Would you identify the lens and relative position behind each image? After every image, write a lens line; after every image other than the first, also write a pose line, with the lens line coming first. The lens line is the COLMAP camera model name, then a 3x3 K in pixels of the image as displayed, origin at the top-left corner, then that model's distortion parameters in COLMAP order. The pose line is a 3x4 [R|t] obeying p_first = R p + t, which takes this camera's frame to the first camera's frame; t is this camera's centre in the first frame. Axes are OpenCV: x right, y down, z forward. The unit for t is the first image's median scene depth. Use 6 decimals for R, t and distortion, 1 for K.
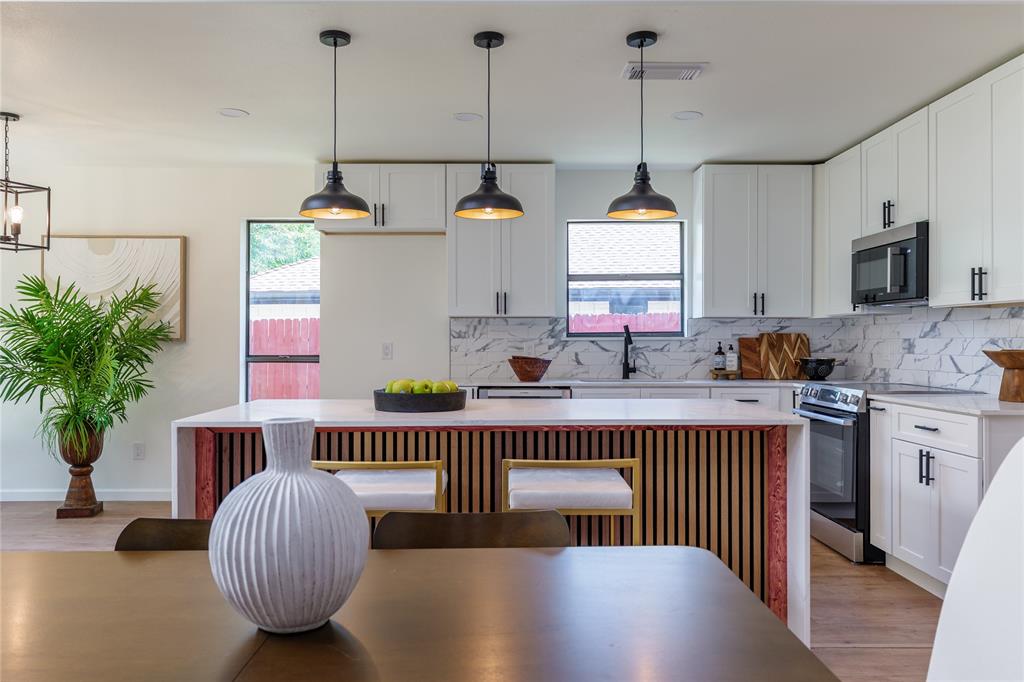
lens RADIAL K [[784.5, 0, 501.6], [0, 784.5, 339.0], [0, 0, 1]] dist [-0.002198, -0.002030]
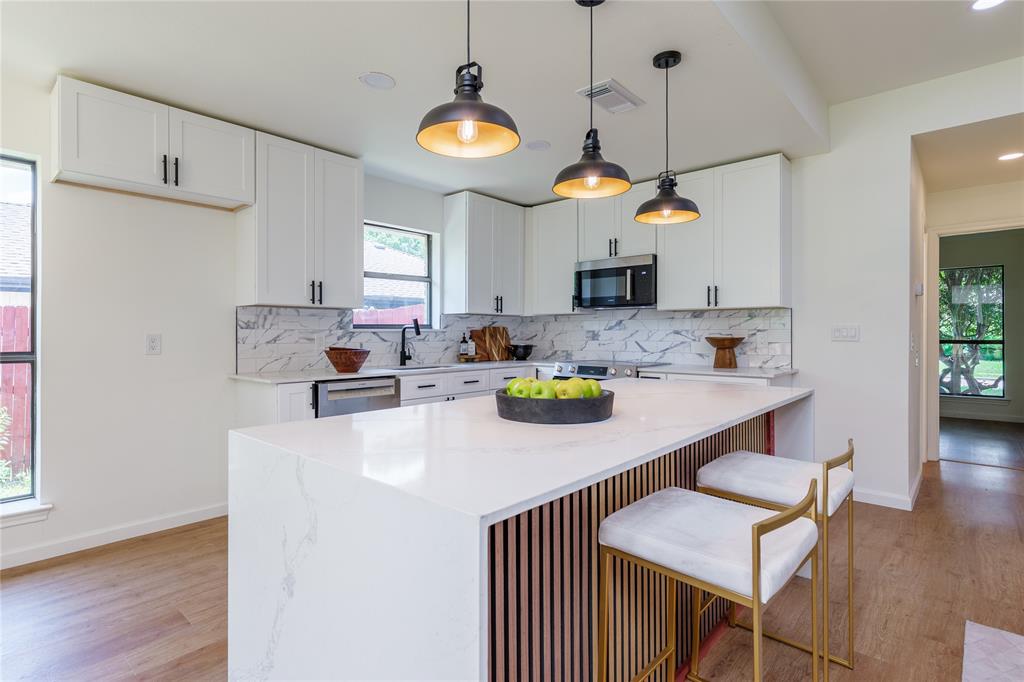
lens RADIAL K [[509.7, 0, 509.6], [0, 509.7, 337.3], [0, 0, 1]] dist [-0.004302, -0.001031]
pose [[0.671461, -0.006174, 0.741014, -0.304114], [-0.000393, 0.999962, 0.008688, 0.003553], [-0.741039, -0.006125, 0.671434, 0.409596]]
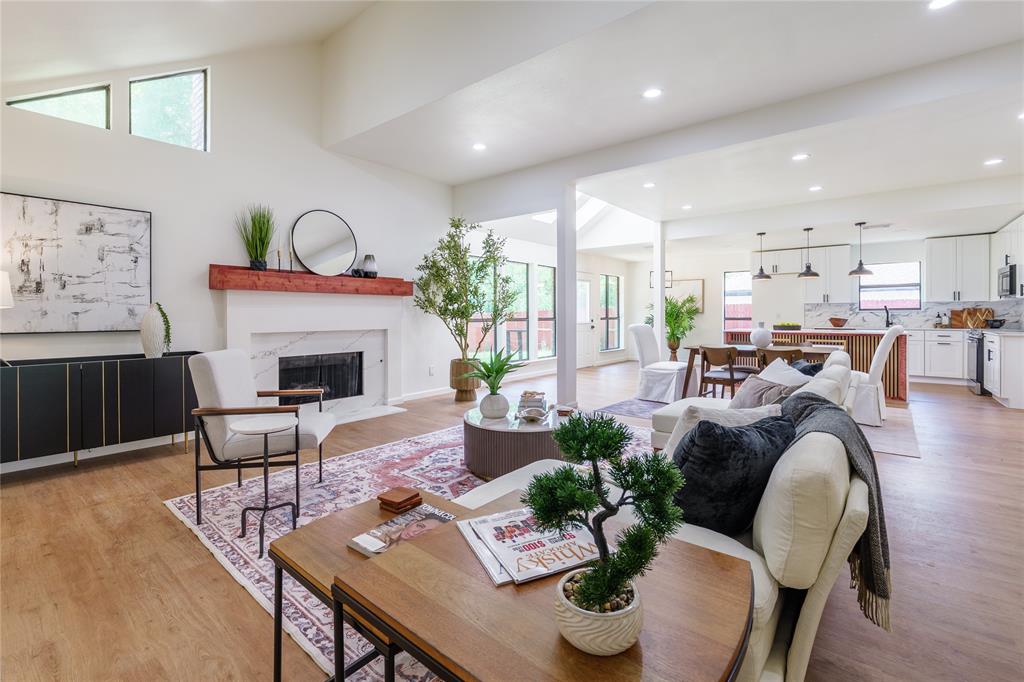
lens RADIAL K [[449.7, 0, 516.7], [0, 449.7, 315.5], [0, 0, 1]] dist [-0.013861, 0.000747]
pose [[0.775636, -0.000859, -0.631180, 0.145908], [0.004570, 0.999981, 0.004256, 0.002238], [0.631164, -0.006185, 0.775625, -0.878064]]
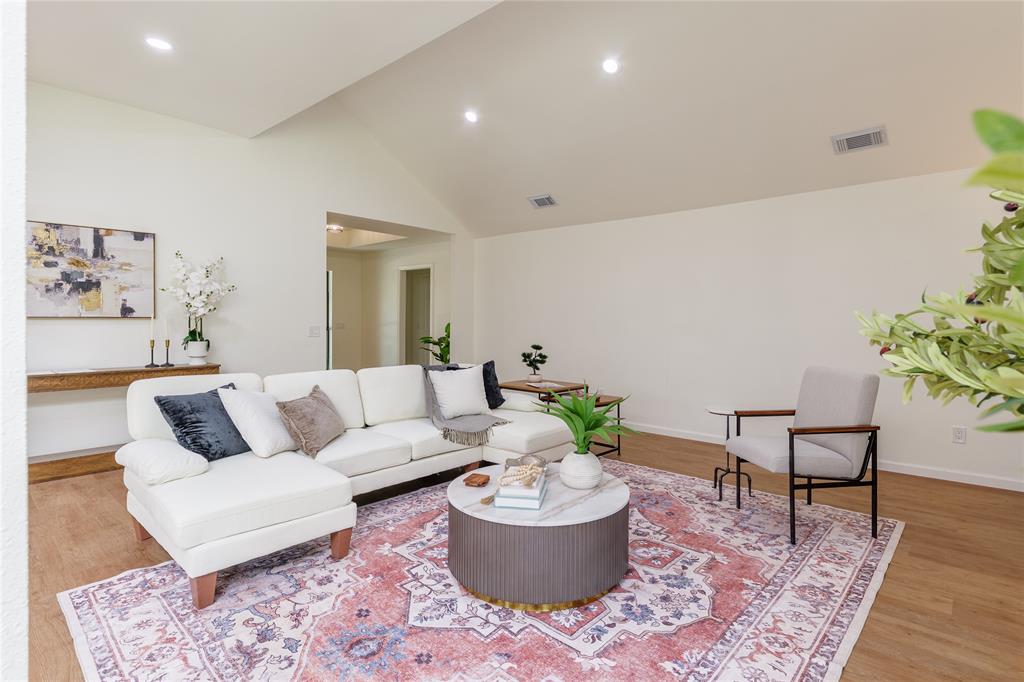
lens RADIAL K [[508.9, 0, 533.8], [0, 508.9, 322.1], [0, 0, 1]] dist [0.000797, -0.000334]
pose [[-0.756340, -0.005342, 0.654157, -0.547677], [-0.006577, 0.999978, 0.000562, -0.009793], [-0.654146, -0.003877, -0.756358, -0.025712]]
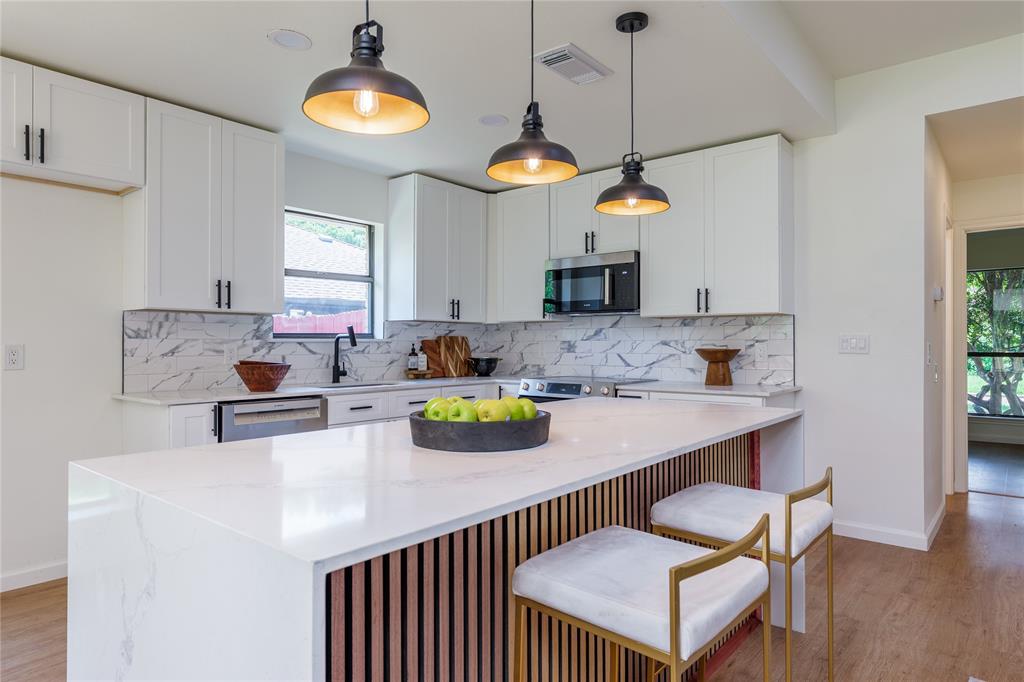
lens RADIAL K [[612.3, 0, 516.6], [0, 612.3, 343.1], [0, 0, 1]] dist [-0.004864, -0.003459]
pose [[0.639362, 0.001624, 0.768904, -0.284792], [-0.001228, 0.999999, -0.001091, 0.003715], [-0.768905, -0.000247, 0.639364, 0.383674]]
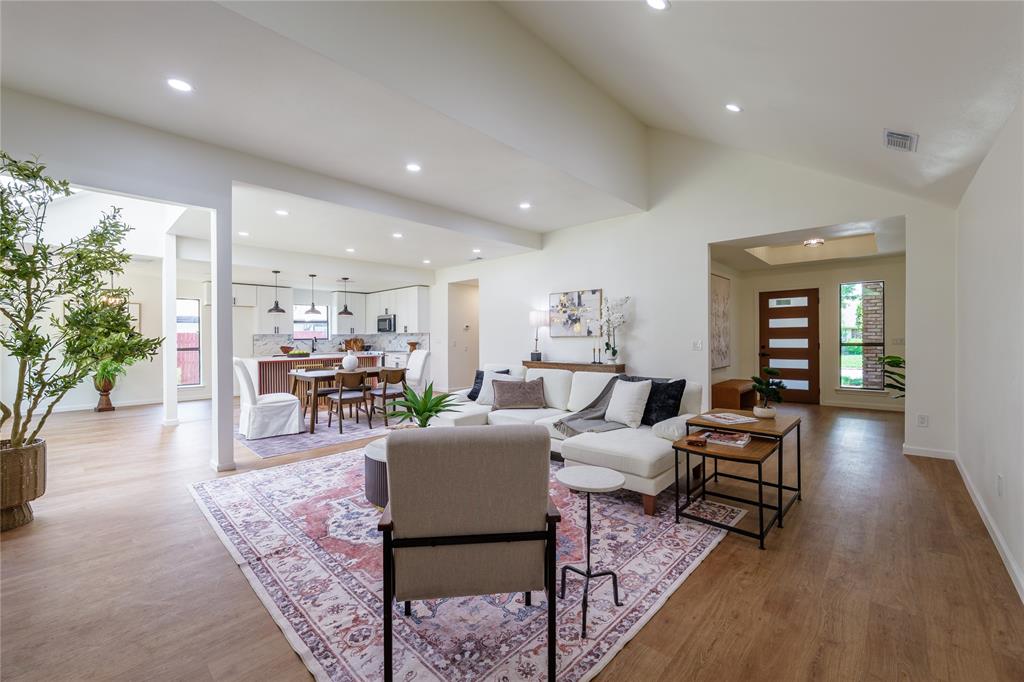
lens RADIAL K [[415.2, 0, 509.7], [0, 415.2, 343.0], [0, 0, 1]] dist [-0.012605, 0.000127]
pose [[0.683760, -0.015429, 0.729544, -0.596163], [0.006277, 0.999864, 0.015262, -0.012516], [-0.729680, -0.005856, 0.683763, -0.886939]]
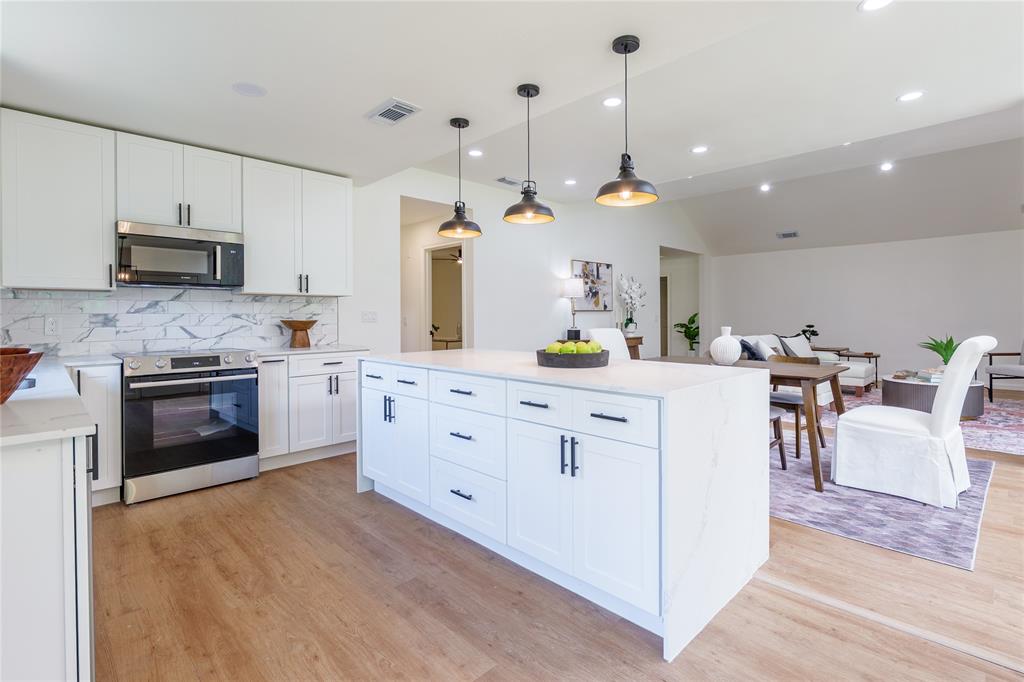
lens RADIAL K [[483.2, 0, 512.2], [0, 483.2, 319.2], [0, 0, 1]] dist [-0.005441, 0.000261]
pose [[-0.697648, 0.000227, 0.716441, -0.356190], [0.004297, 0.999983, 0.003868, 0.006458], [-0.716428, 0.005777, -0.697637, 0.970394]]
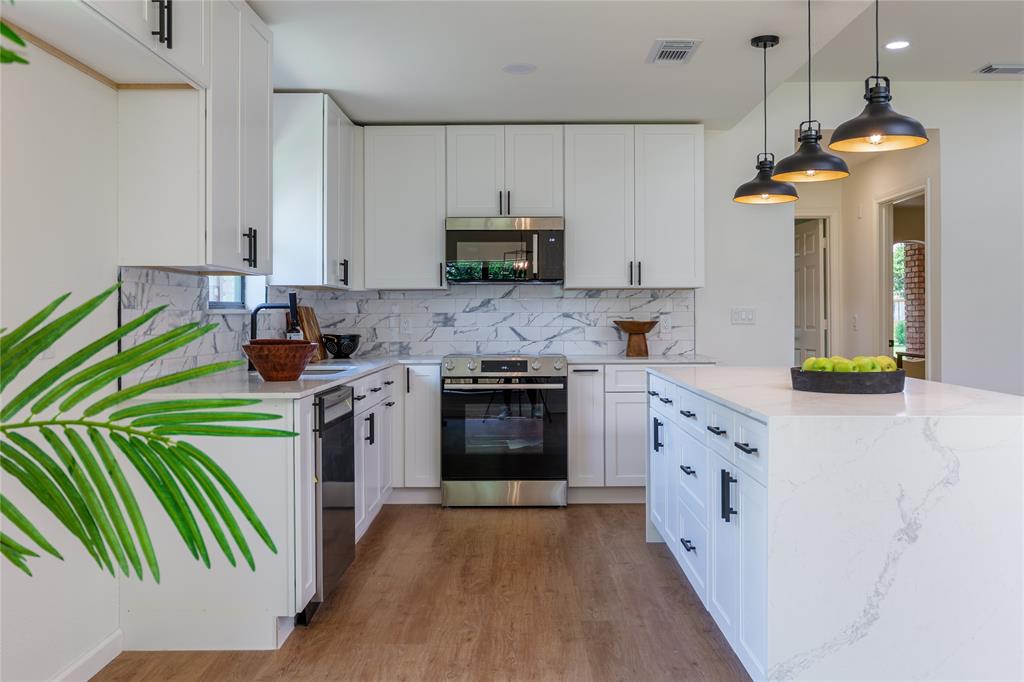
lens RADIAL K [[864.5, 0, 520.9], [0, 864.5, 320.8], [0, 0, 1]] dist [-0.002290, -0.009841]
pose [[0.004504, -0.004100, 0.999981, -0.629845], [0.001025, 0.999991, 0.004095, 0.004974], [-0.999989, 0.001007, 0.004508, 0.810317]]
